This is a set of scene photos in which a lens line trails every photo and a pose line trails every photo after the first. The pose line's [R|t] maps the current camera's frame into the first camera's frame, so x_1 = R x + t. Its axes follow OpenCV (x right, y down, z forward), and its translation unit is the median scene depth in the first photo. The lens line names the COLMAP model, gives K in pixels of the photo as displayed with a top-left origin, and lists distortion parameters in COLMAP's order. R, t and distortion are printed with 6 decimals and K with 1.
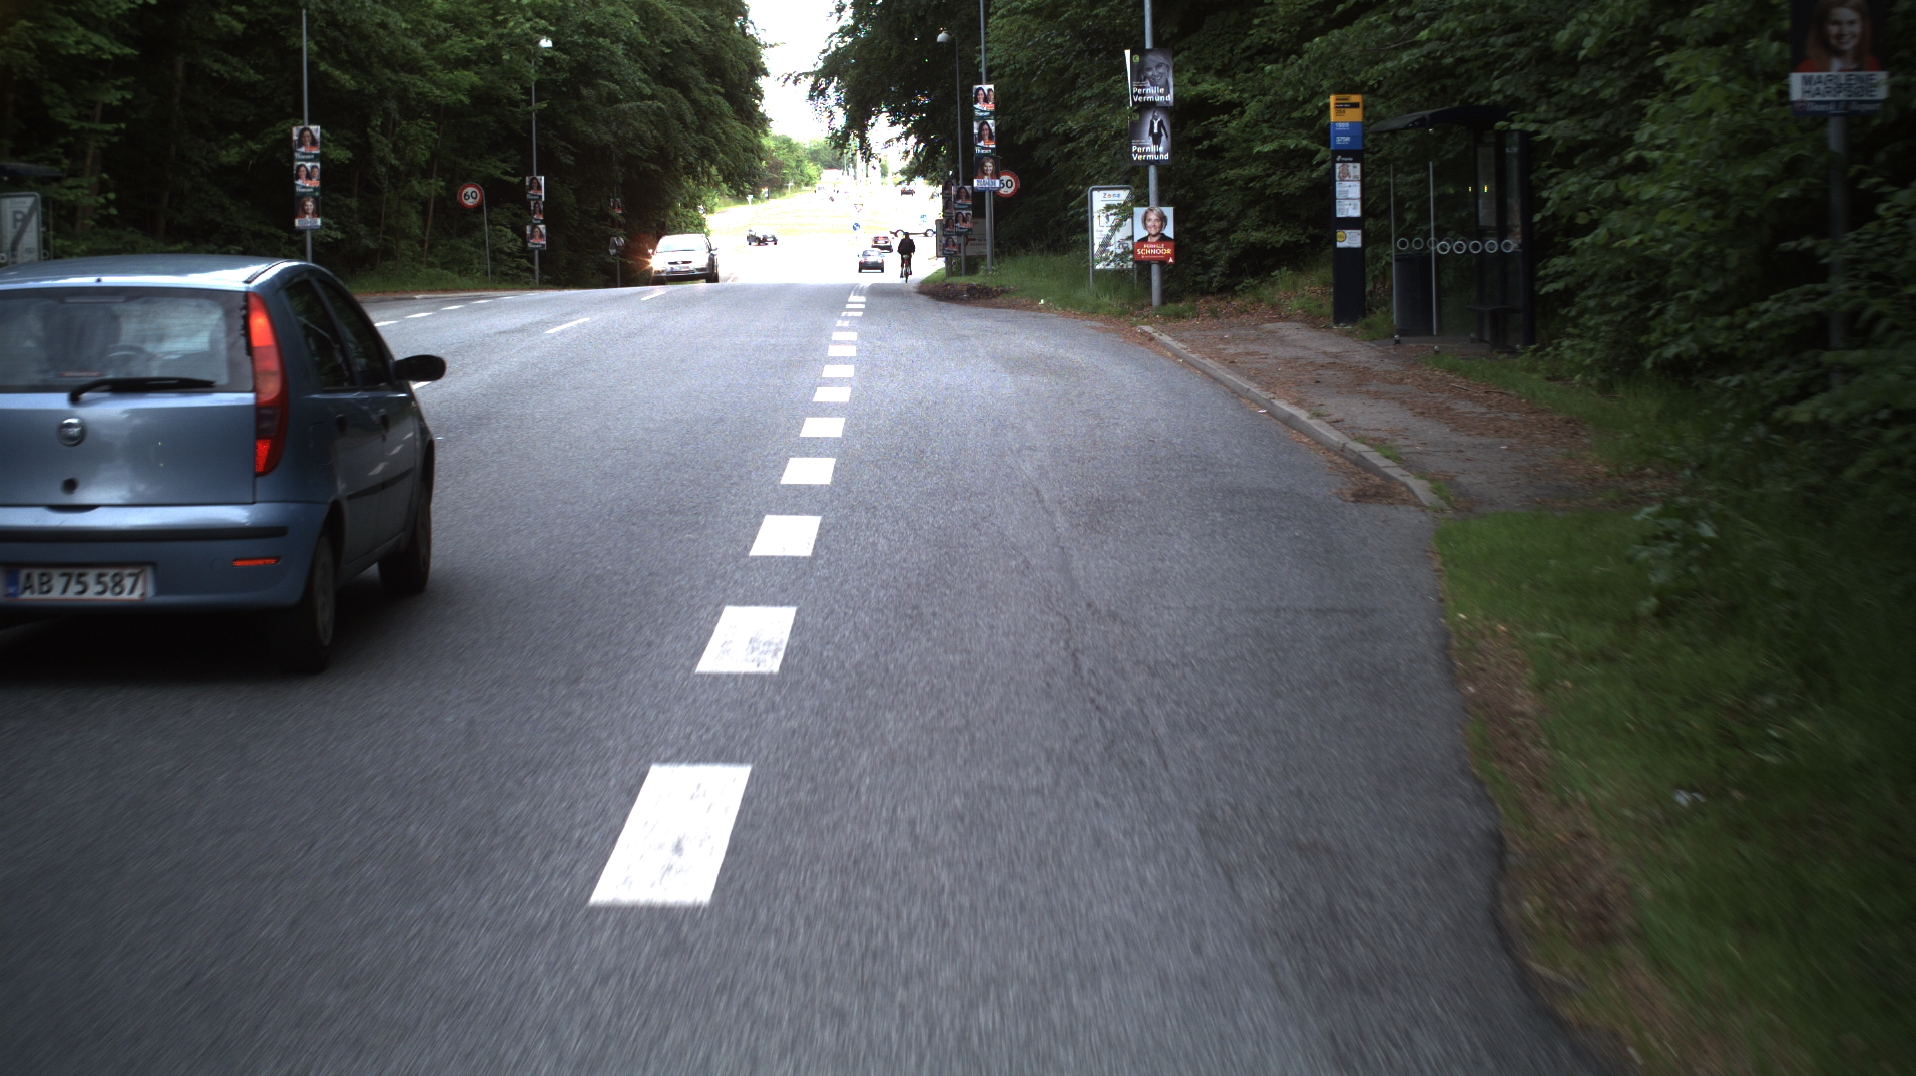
lens RADIAL K [[3278.9, 0, 958.0], [0, 3278.9, 538.0], [0, 0, 1]] dist [-0.275534, 0.305620]
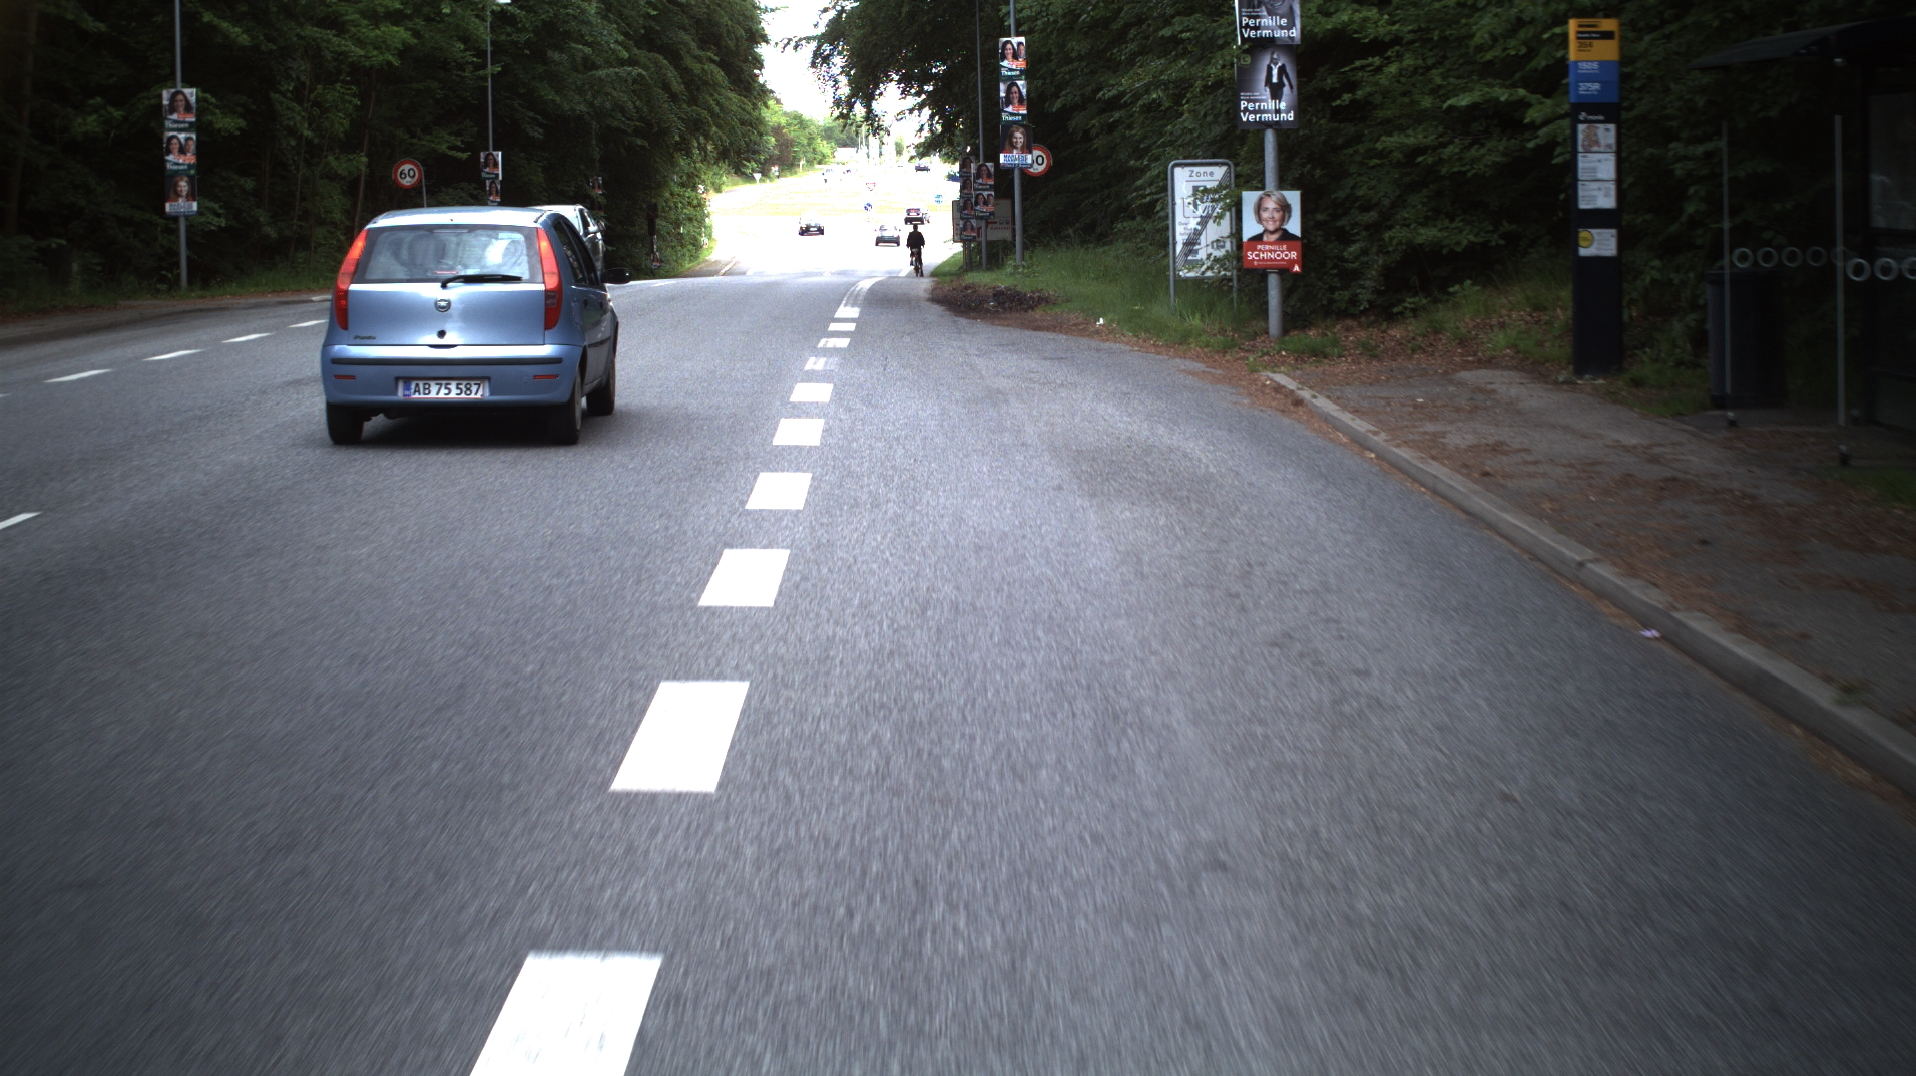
lens RADIAL K [[3278.9, 0, 958.0], [0, 3278.9, 538.0], [0, 0, 1]] dist [-0.275534, 0.305620]
pose [[0.999987, 0.001640, -0.004730, -0.001510], [-0.001610, 0.999978, 0.006408, -0.018946], [0.004740, -0.006401, 0.999968, 0.182173]]
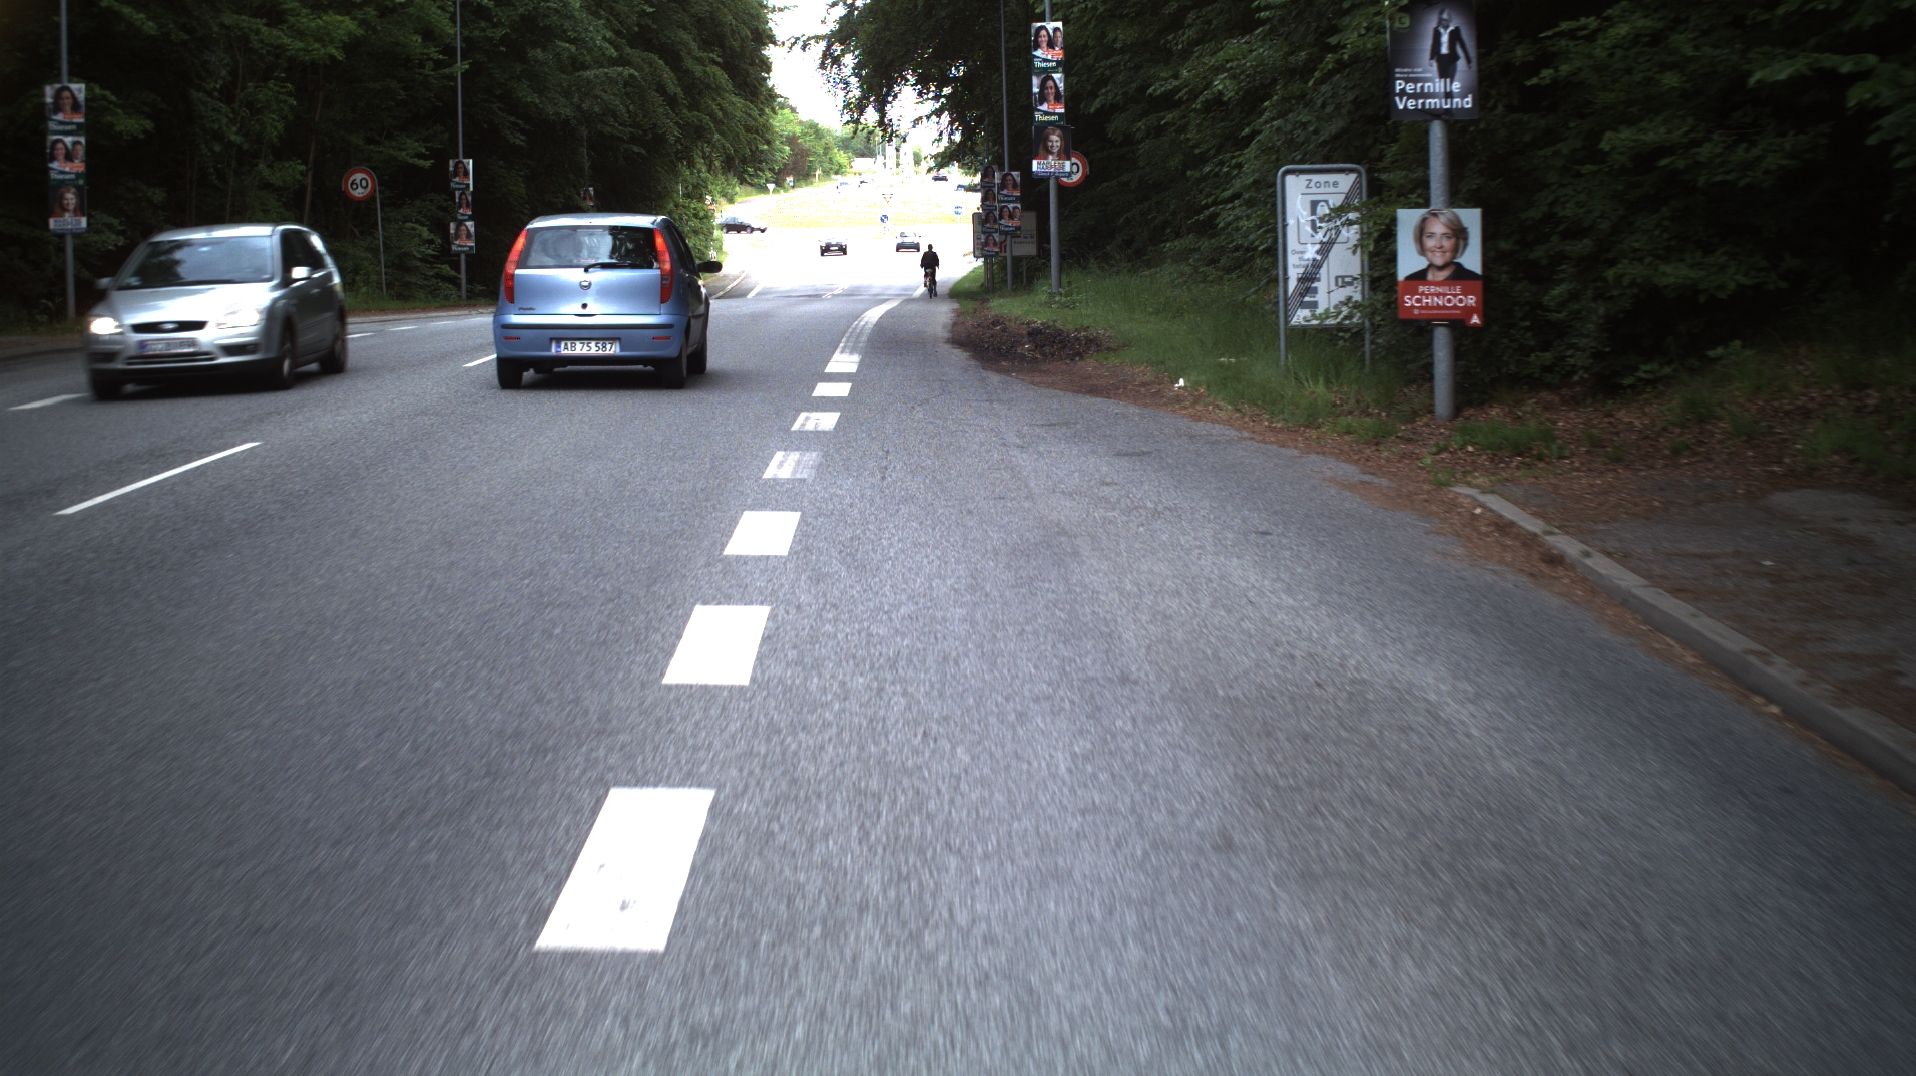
lens RADIAL K [[3278.9, 0, 958.0], [0, 3278.9, 538.0], [0, 0, 1]] dist [-0.275534, 0.305620]
pose [[0.999944, 0.002386, -0.010306, -0.003368], [-0.002353, 0.999992, 0.003212, -0.031575], [0.010314, -0.003188, 0.999942, 0.303231]]
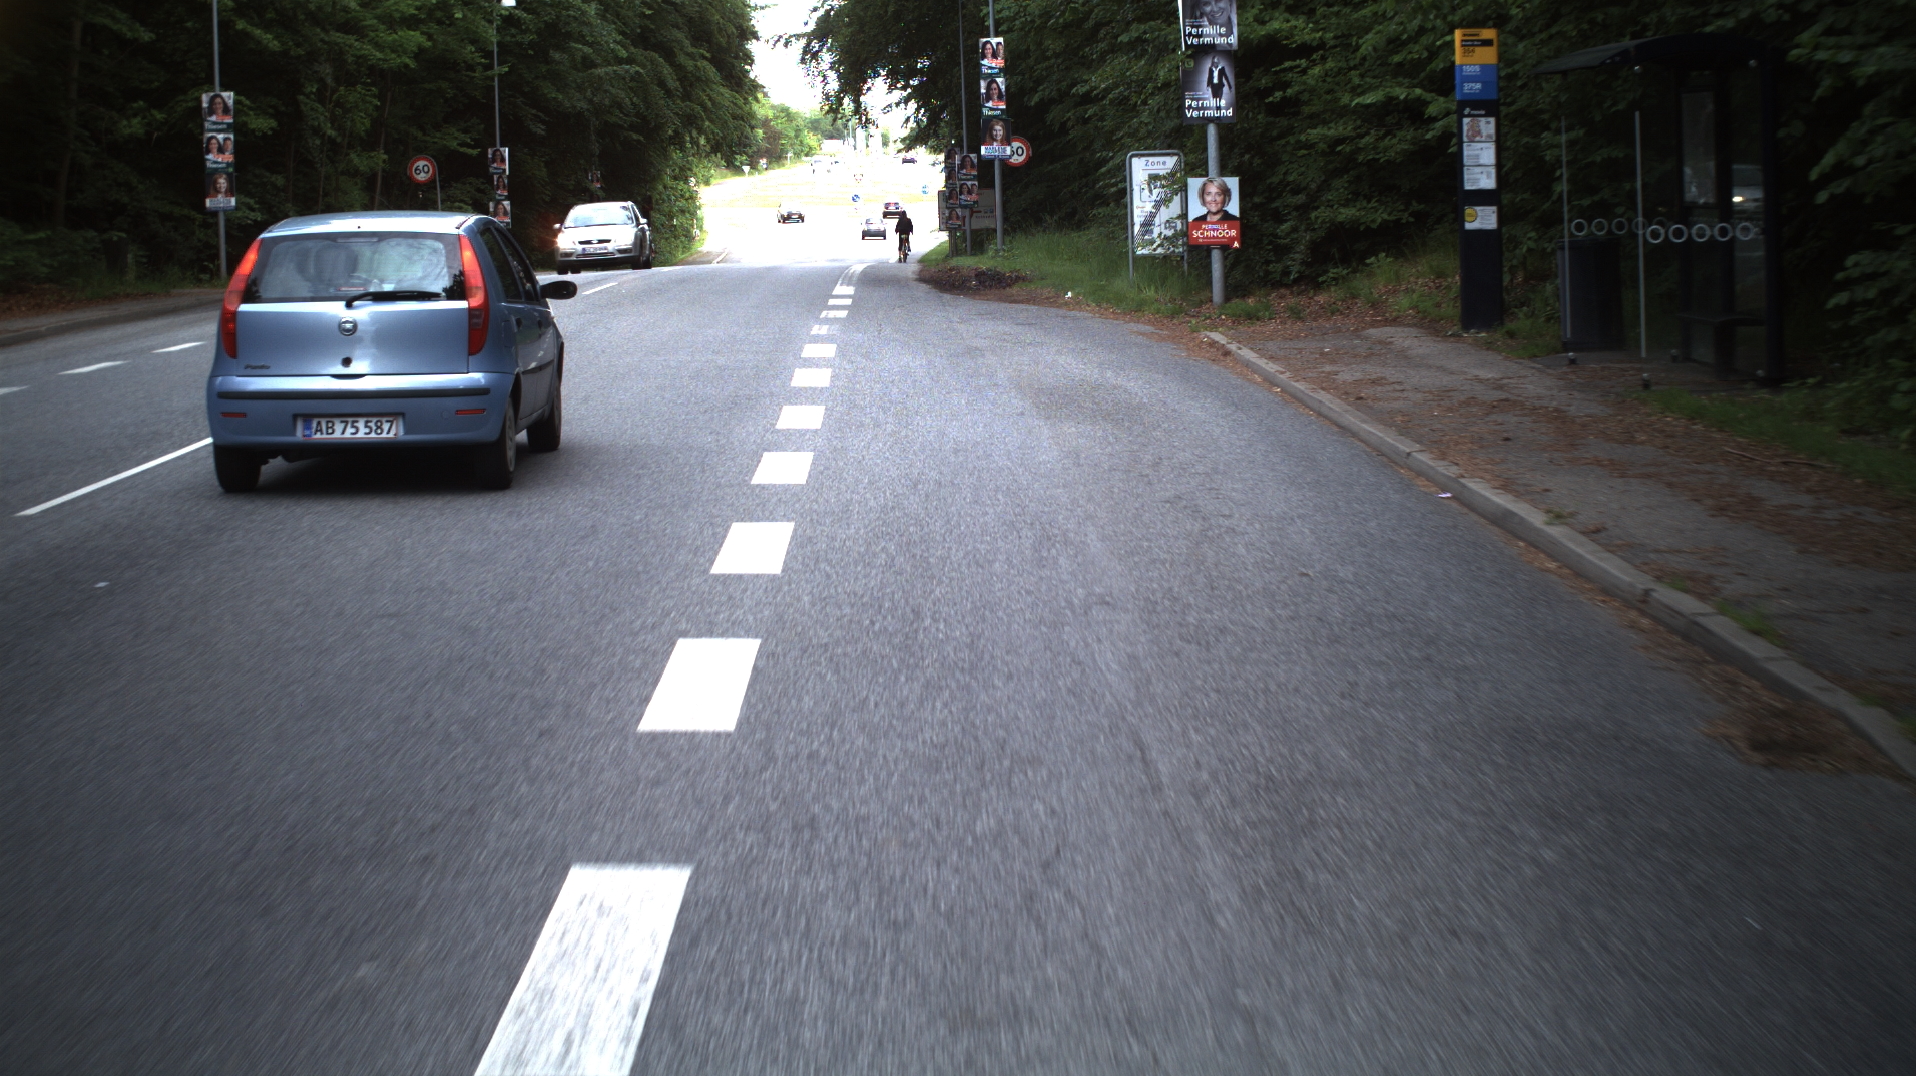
lens RADIAL K [[3278.9, 0, 958.0], [0, 3278.9, 538.0], [0, 0, 1]] dist [-0.275534, 0.305620]
pose [[0.999967, -0.007967, -0.001608, -0.000763], [0.007981, 0.999925, 0.009276, -0.012689], [0.001534, -0.009289, 0.999956, 0.121639]]
